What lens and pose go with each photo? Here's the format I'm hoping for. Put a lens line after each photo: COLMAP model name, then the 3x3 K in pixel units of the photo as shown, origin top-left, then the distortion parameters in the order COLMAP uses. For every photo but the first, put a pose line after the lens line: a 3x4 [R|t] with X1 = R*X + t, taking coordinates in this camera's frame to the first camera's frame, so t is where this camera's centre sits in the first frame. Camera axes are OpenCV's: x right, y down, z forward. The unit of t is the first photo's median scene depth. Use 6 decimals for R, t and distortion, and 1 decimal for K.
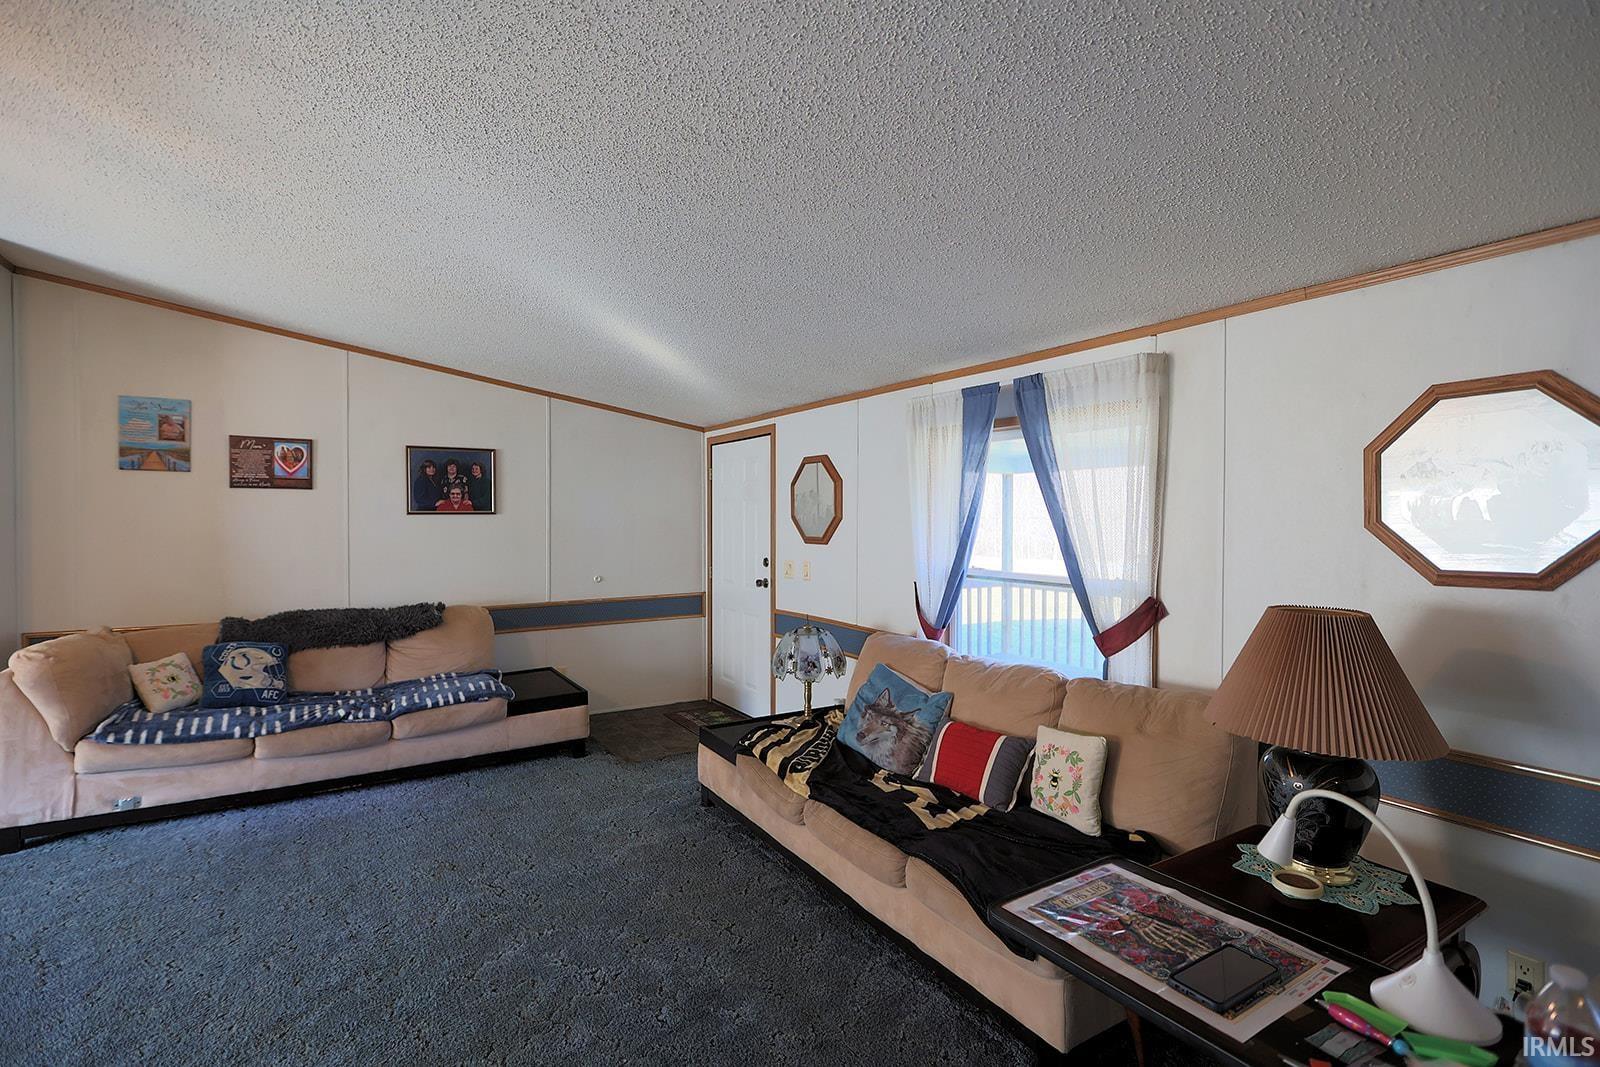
lens RADIAL K [[764.6, 0, 803.0], [0, 764.6, 528.3], [0, 0, 1]] dist [0.005174, -0.000103]
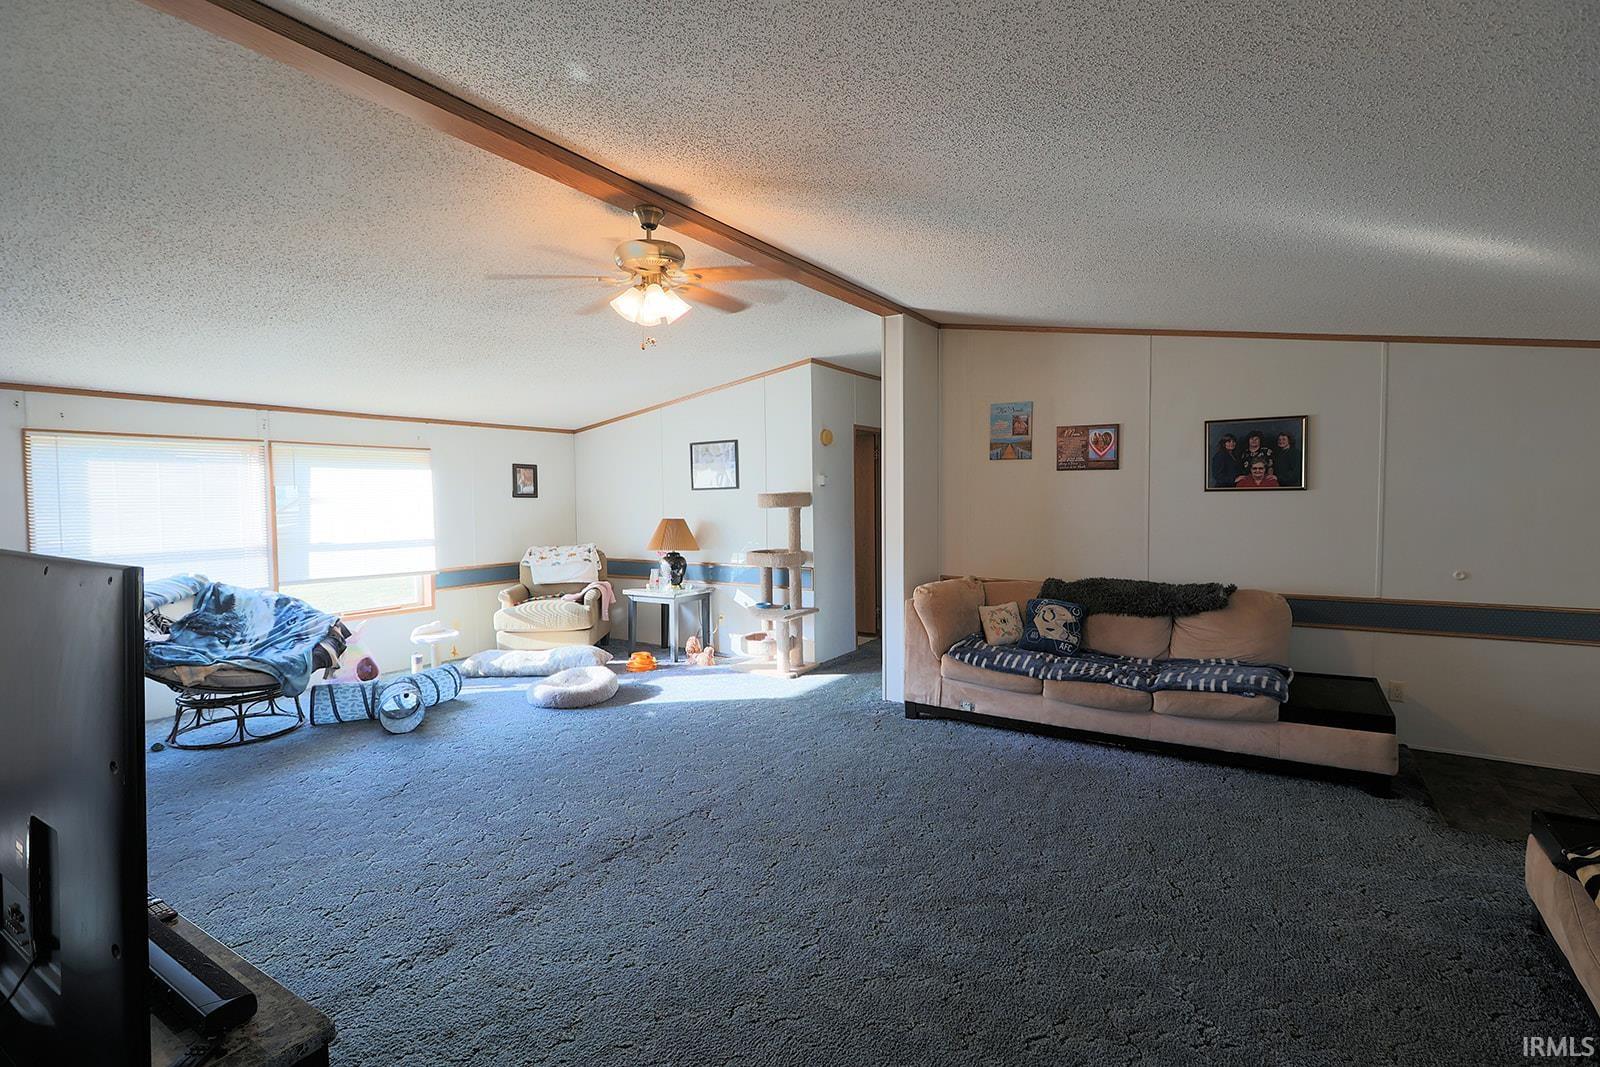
lens RADIAL K [[764.6, 0, 808.7], [0, 764.6, 529.5], [0, 0, 1]] dist [0.005174, -0.000103]
pose [[0.425024, 0.035126, -0.904500, 0.185293], [-0.007578, 0.999350, 0.035248, -0.000228], [0.905150, -0.008127, 0.425014, 0.150206]]
